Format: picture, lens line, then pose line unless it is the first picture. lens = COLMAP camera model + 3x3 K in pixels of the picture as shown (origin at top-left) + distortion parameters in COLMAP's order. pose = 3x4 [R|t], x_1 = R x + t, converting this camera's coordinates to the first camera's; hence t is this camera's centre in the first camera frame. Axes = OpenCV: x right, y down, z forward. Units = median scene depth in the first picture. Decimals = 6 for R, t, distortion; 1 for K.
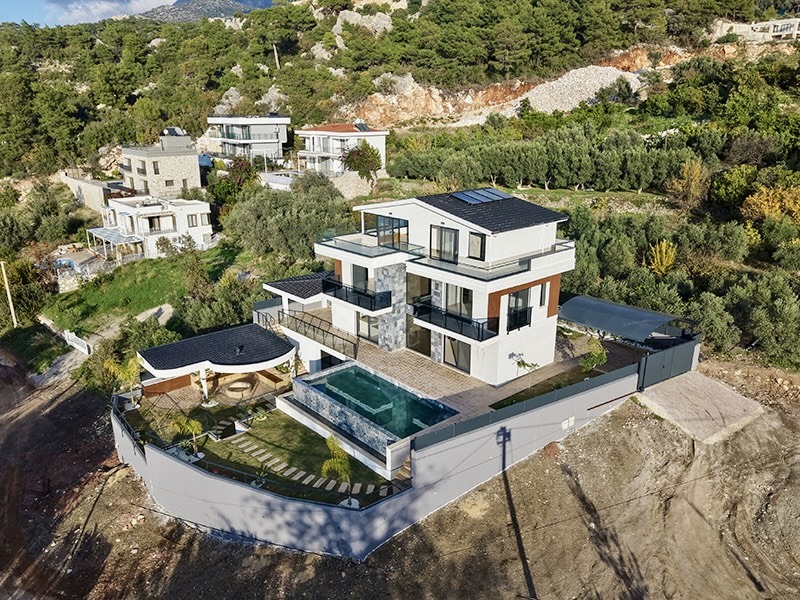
lens RADIAL K [[596.5, 0, 400.0], [0, 596.5, 300.0], [0, 0, 1]] dist [0.051597, -0.086112]
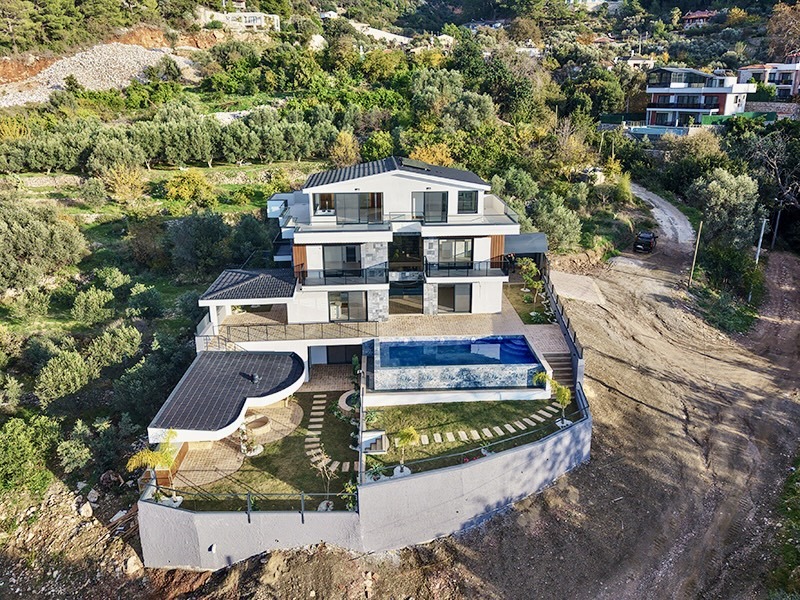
lens RADIAL K [[606.3, 0, 400.7], [0, 606.3, 239.1], [0, 0, 1]] dist [0.055809, -0.085844]
pose [[0.619530, -0.188904, 0.761904, -0.671145], [0.237153, 0.970299, 0.047736, -0.082121], [-0.748292, 0.151114, 0.645928, 0.251850]]
